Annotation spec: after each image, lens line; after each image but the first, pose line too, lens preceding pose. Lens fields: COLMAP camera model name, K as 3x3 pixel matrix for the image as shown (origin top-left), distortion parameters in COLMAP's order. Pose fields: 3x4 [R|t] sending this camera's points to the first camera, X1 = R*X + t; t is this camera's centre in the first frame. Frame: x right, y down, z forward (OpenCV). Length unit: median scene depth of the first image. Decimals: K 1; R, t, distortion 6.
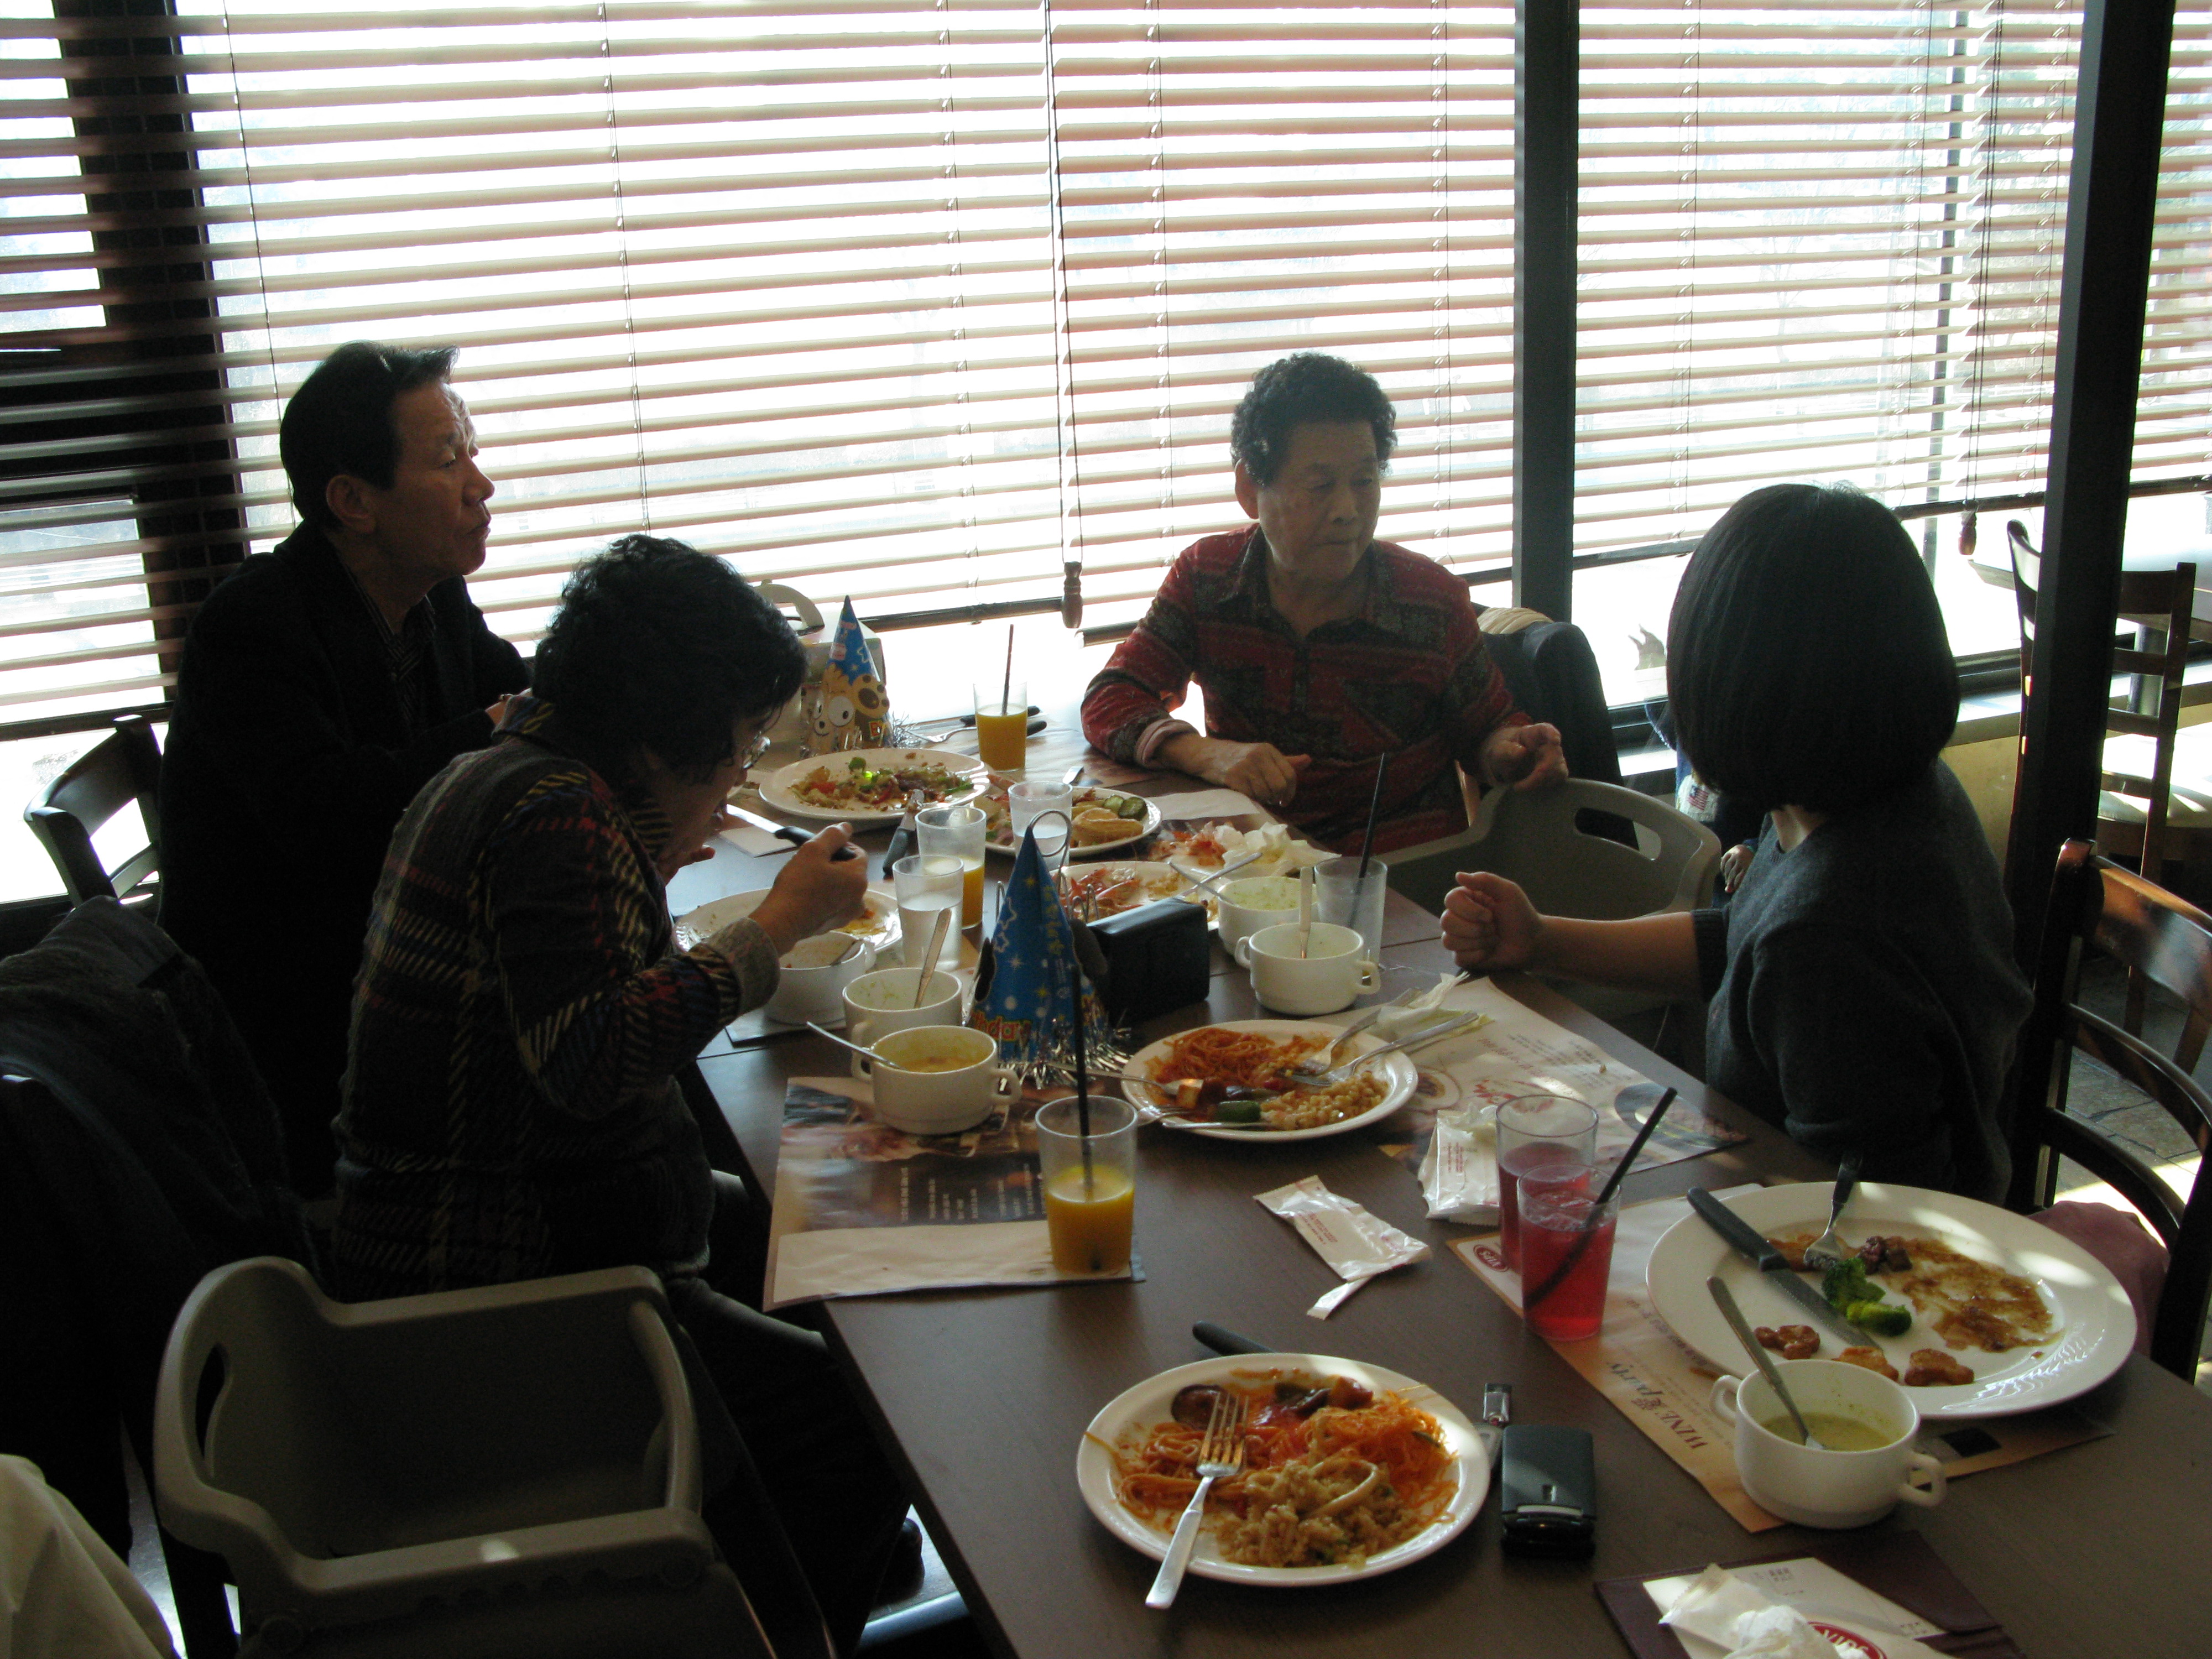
lens RADIAL K [[2211.4, 0, 1100.9], [0, 2211.4, 862.3], [0, 0, 1]] dist [-0.204907, 0.224210]
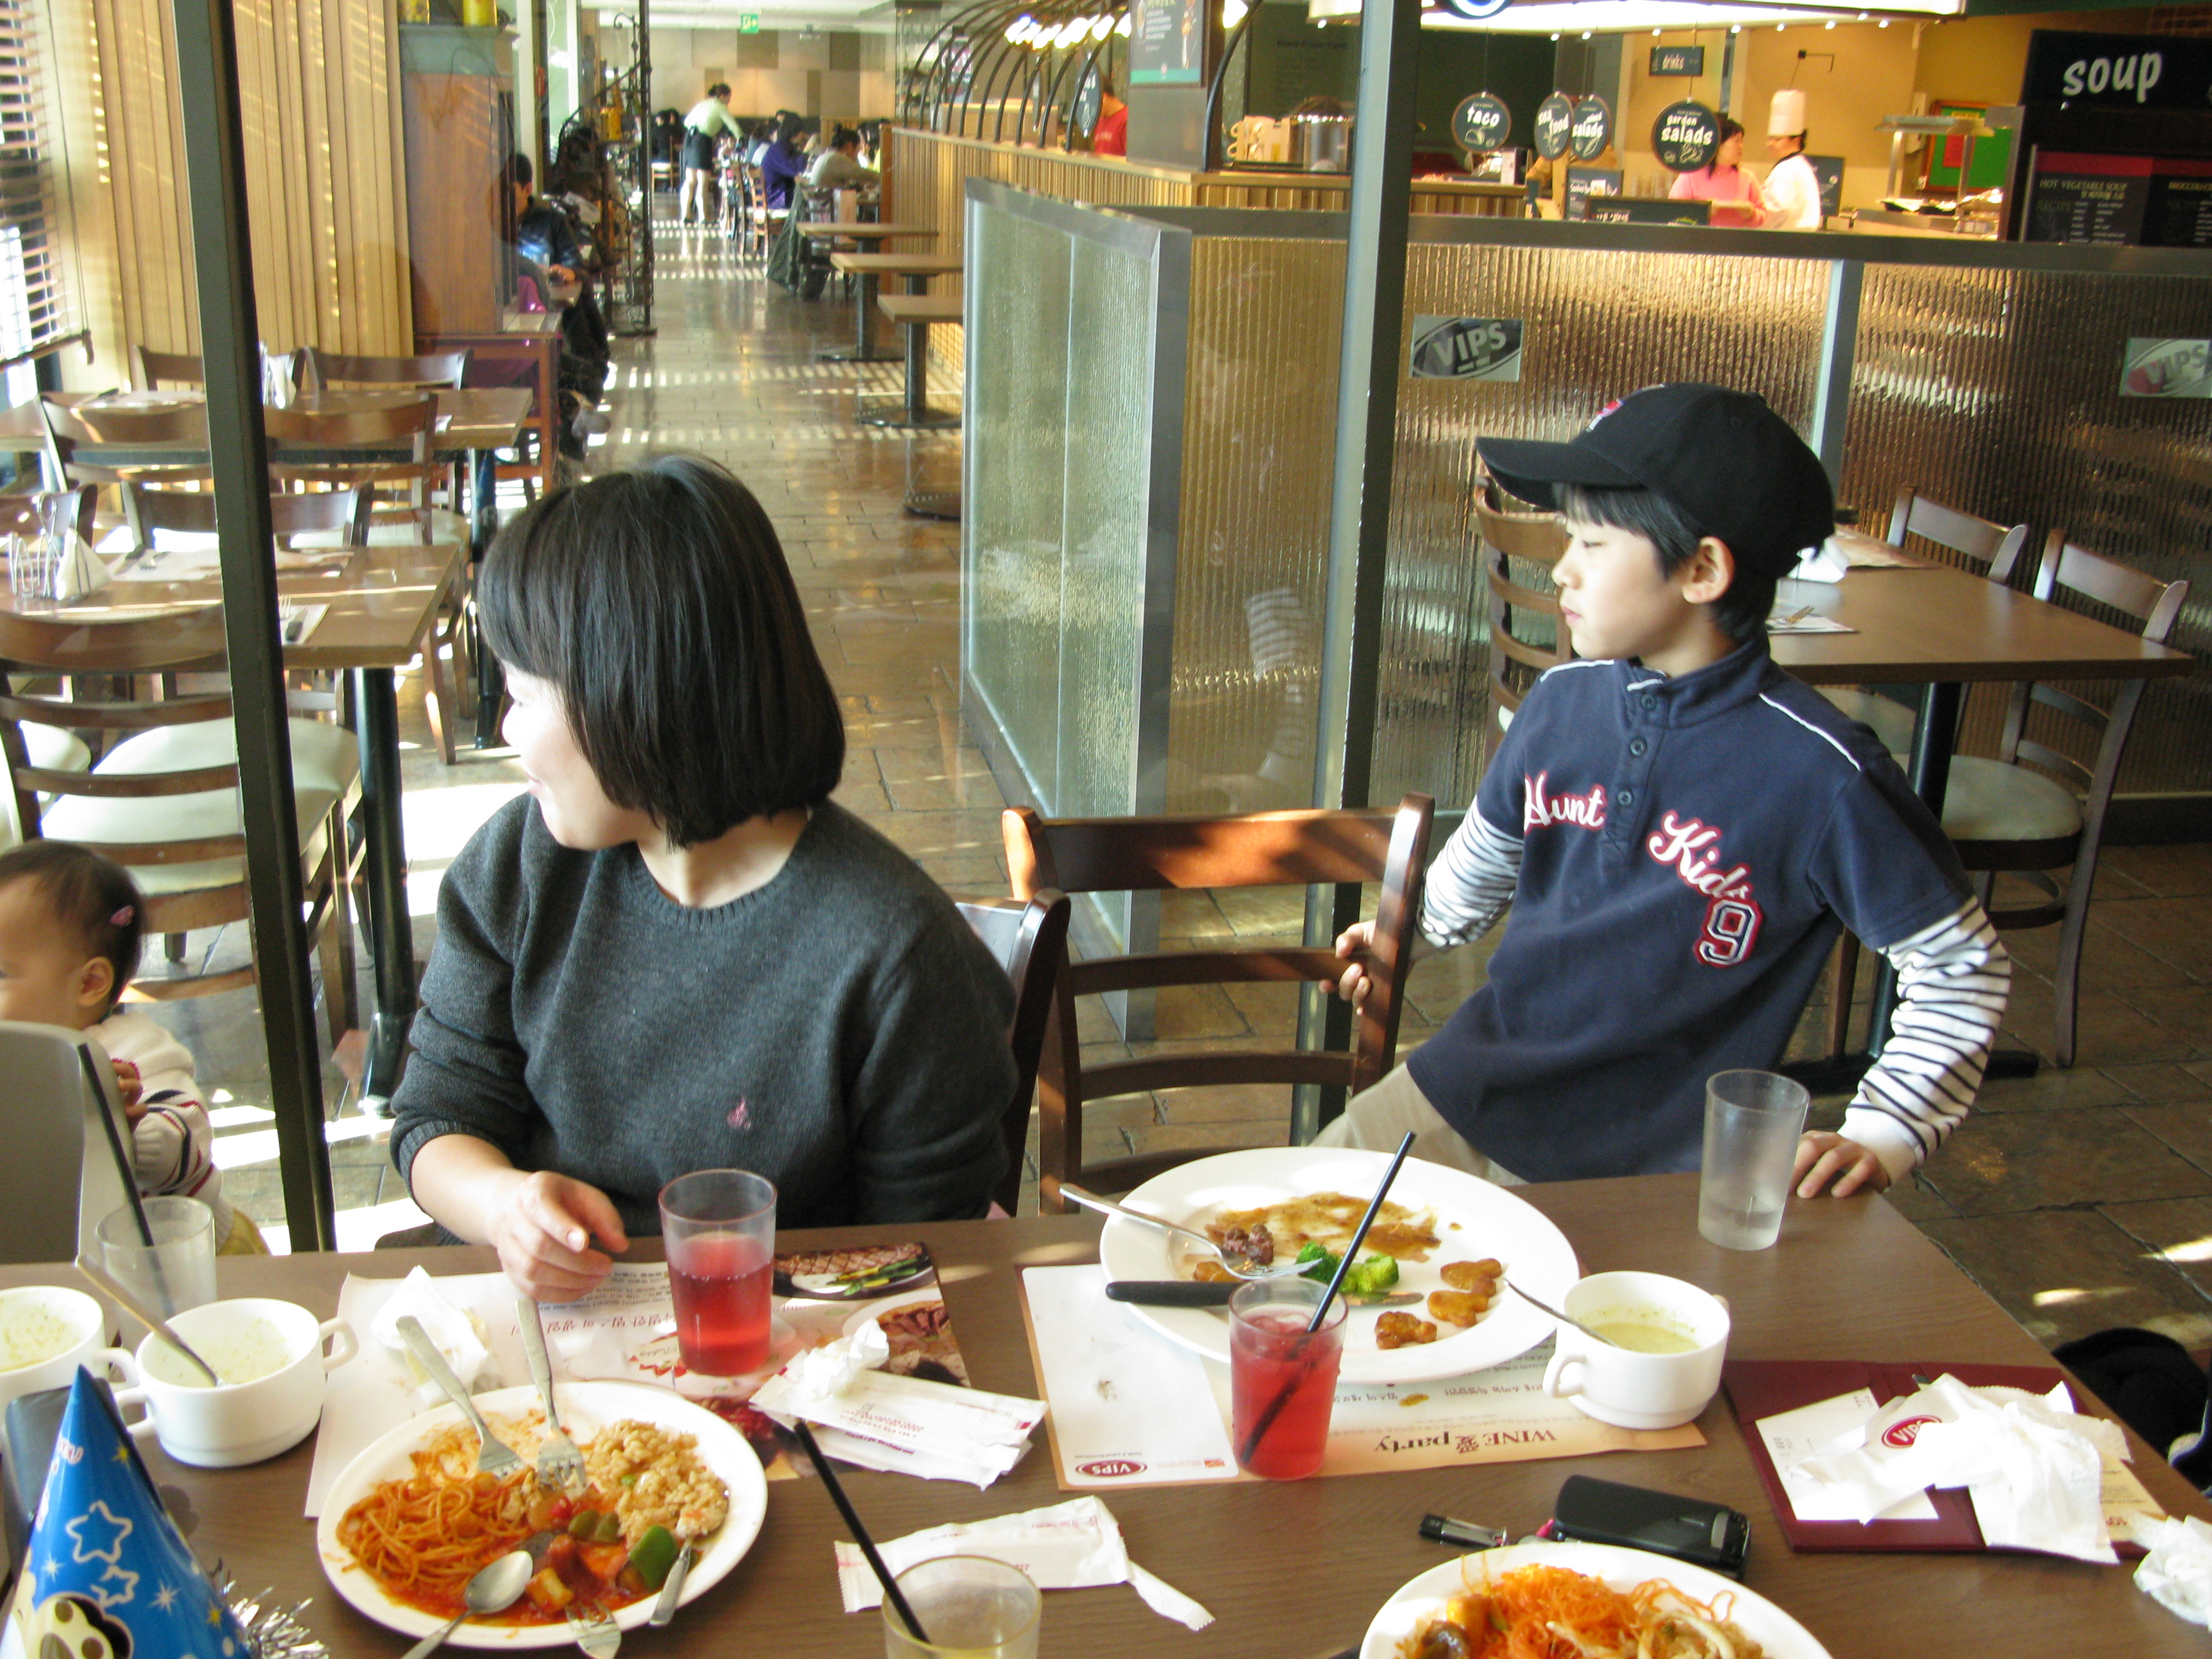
lens RADIAL K [[2091.0, 0, 1106.0], [0, 2091.0, 829.5], [0, 0, 1]] dist [-0.189834, 0.204444]
pose [[0.192434, -0.274990, 0.941992, -0.435203], [0.264650, 0.938908, 0.220026, -0.195782], [-0.944950, 0.206958, 0.253454, 0.645037]]
